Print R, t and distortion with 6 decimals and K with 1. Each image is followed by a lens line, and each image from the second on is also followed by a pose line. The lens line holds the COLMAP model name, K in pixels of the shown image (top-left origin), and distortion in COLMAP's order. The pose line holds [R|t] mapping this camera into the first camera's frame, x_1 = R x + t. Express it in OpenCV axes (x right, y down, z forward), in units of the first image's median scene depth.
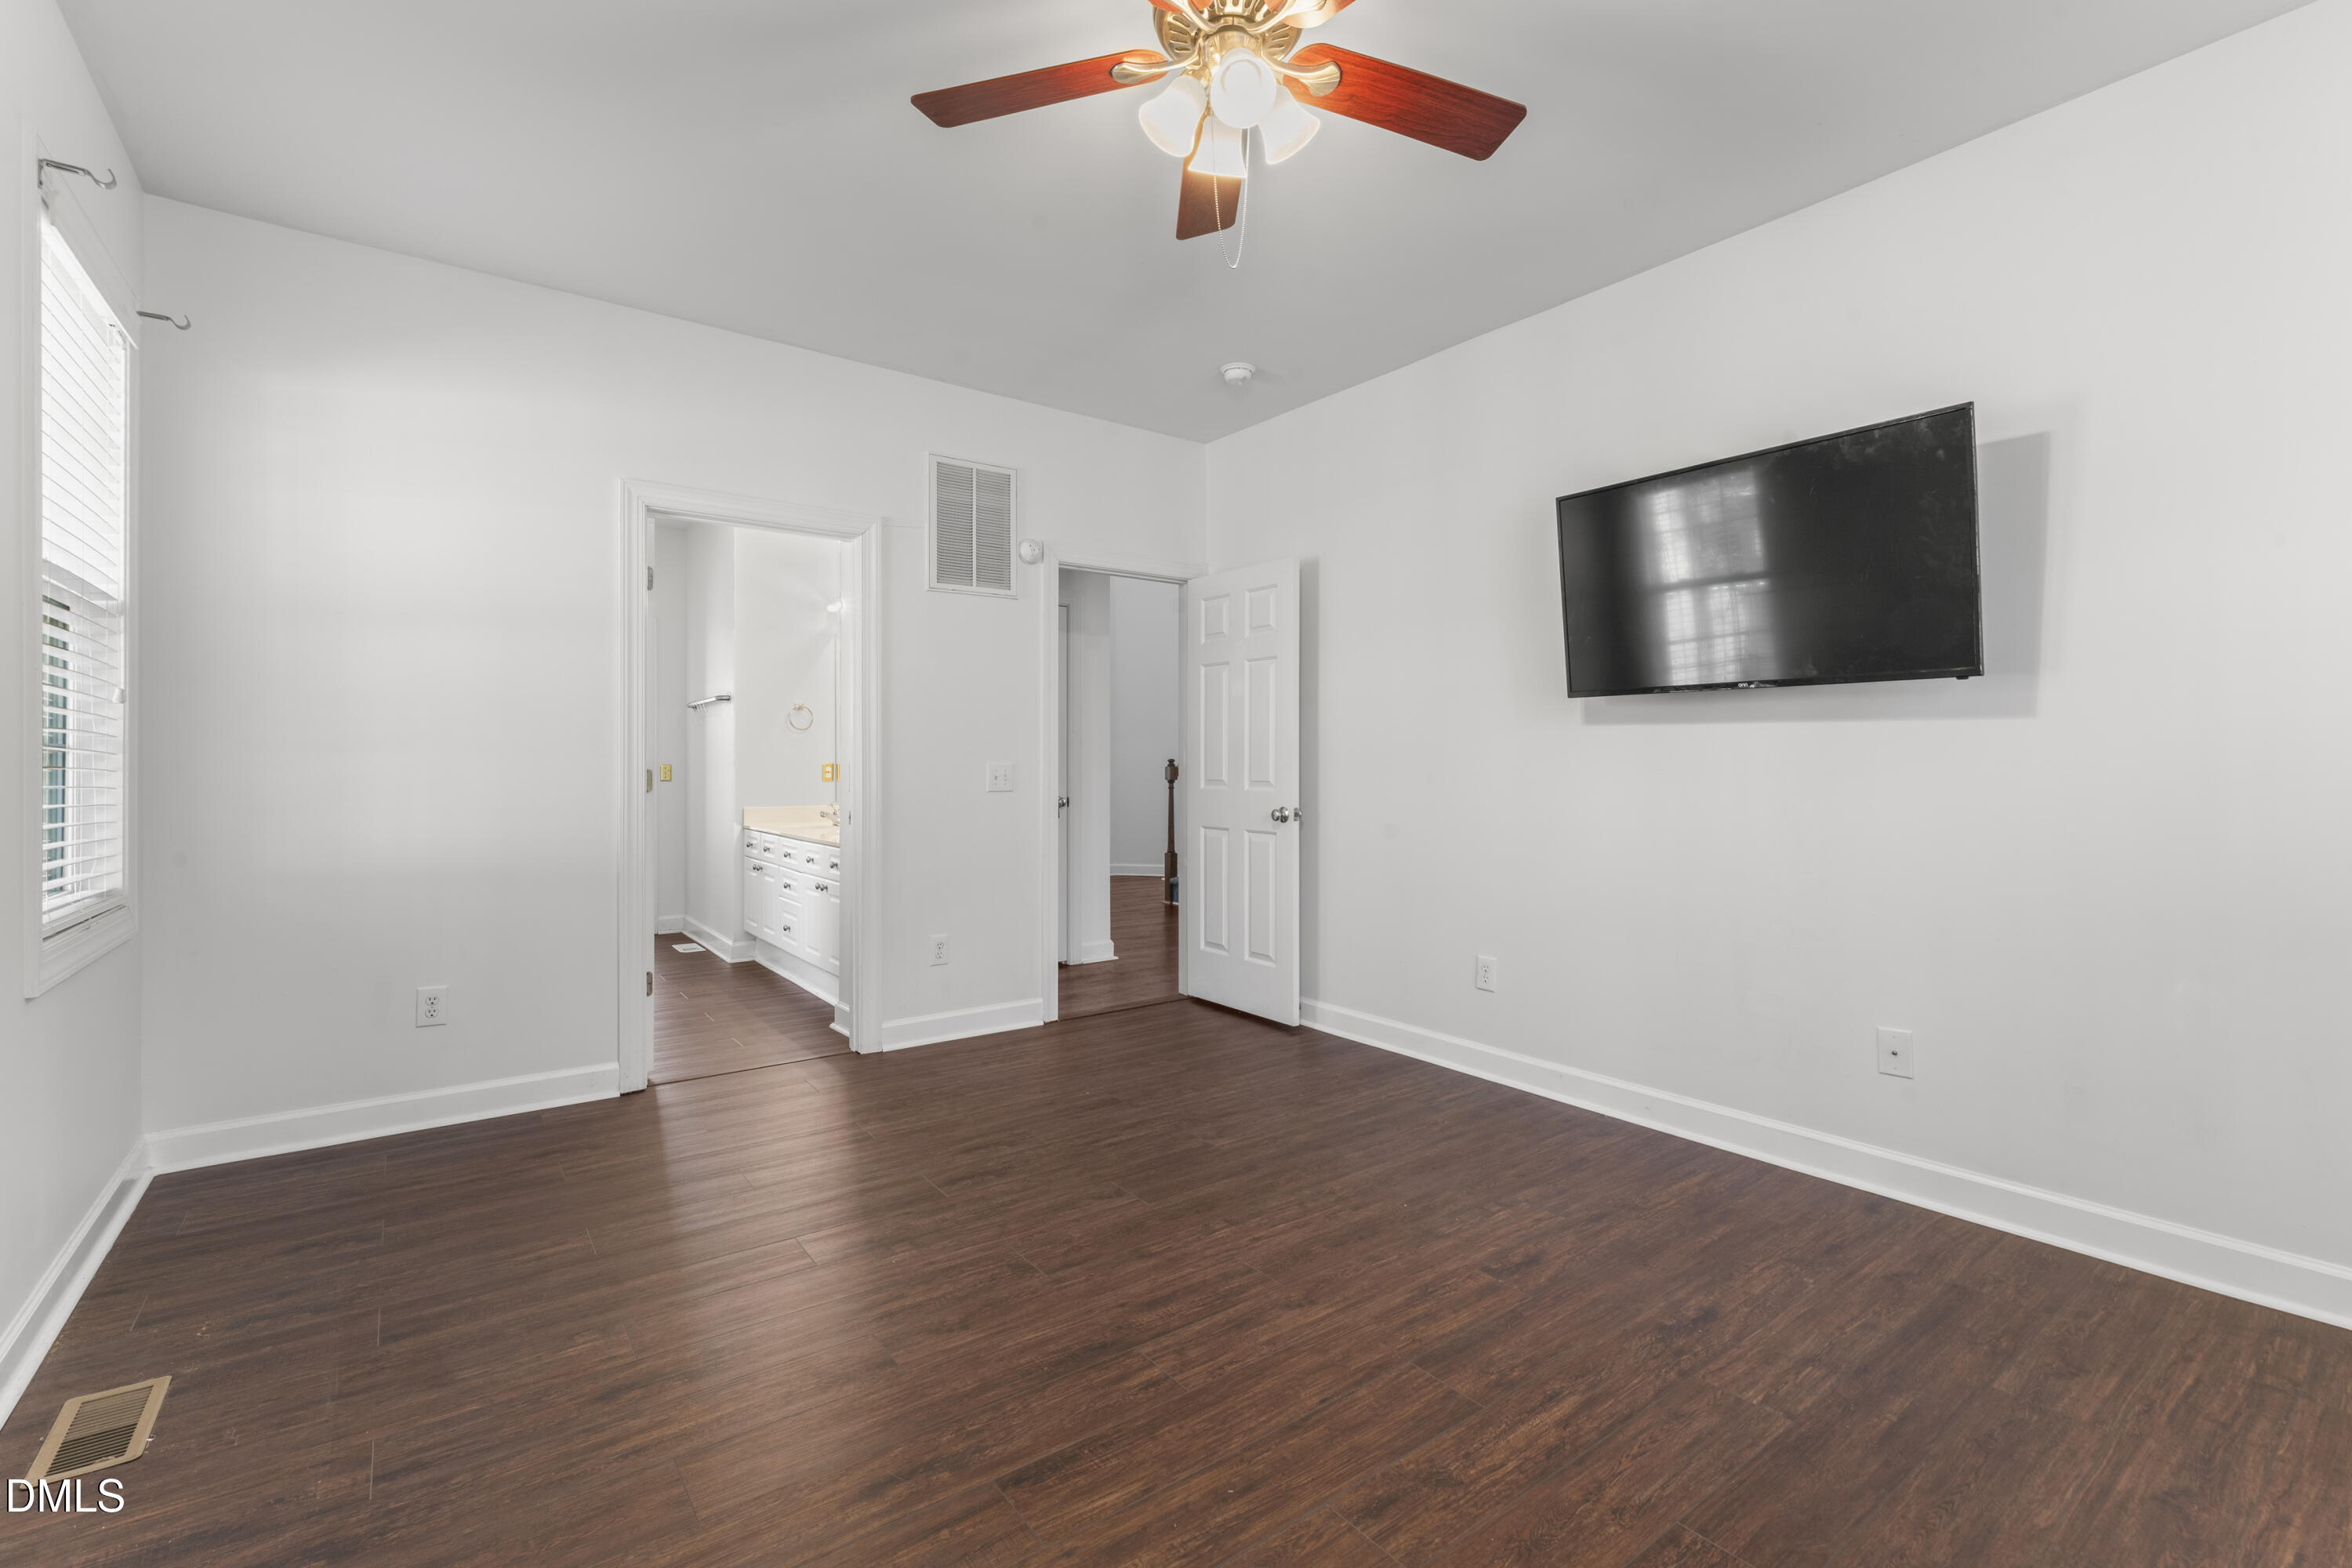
lens RADIAL K [[1023.1, 0, 1171.6], [0, 1023.1, 795.7], [0, 0, 1]] dist [-0.007283, -0.000601]
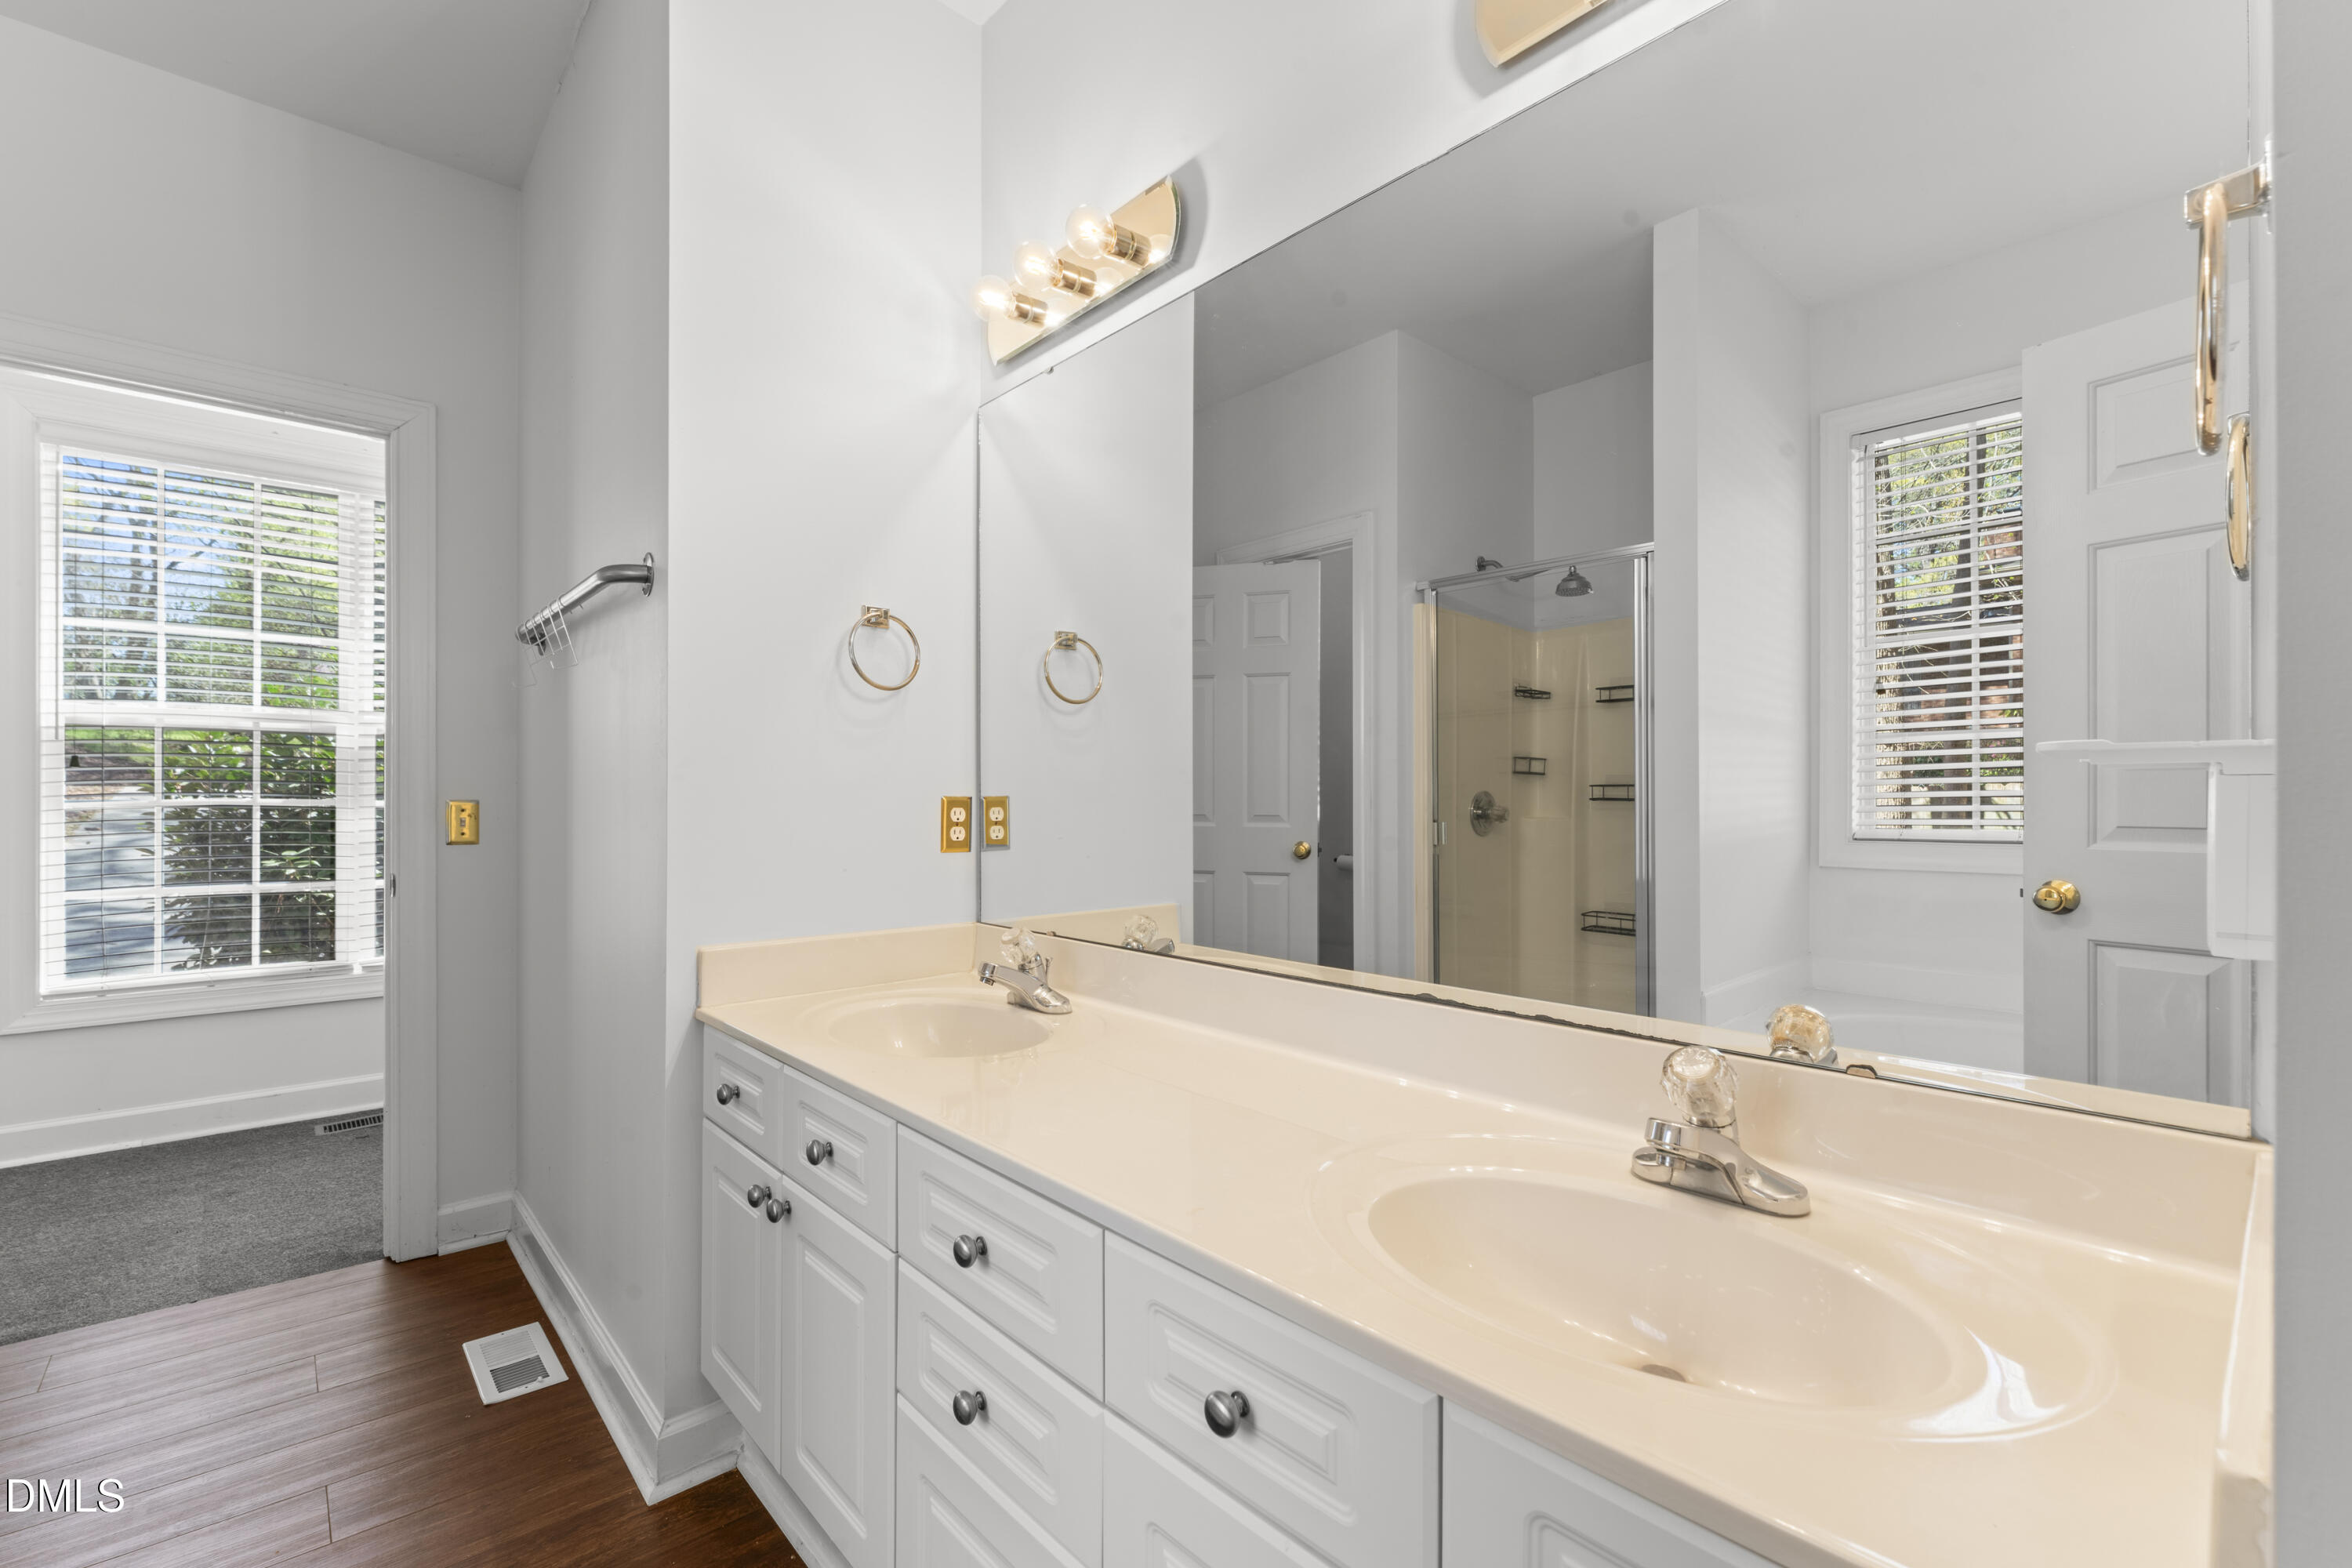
lens RADIAL K [[1023.1, 0, 1171.6], [0, 1023.1, 795.7], [0, 0, 1]] dist [-0.007283, -0.000601]
pose [[0.996773, -0.006234, 0.080033, -0.658769], [0.008522, 0.999564, -0.028276, -0.048232], [-0.079822, 0.028867, 0.996391, 1.496779]]
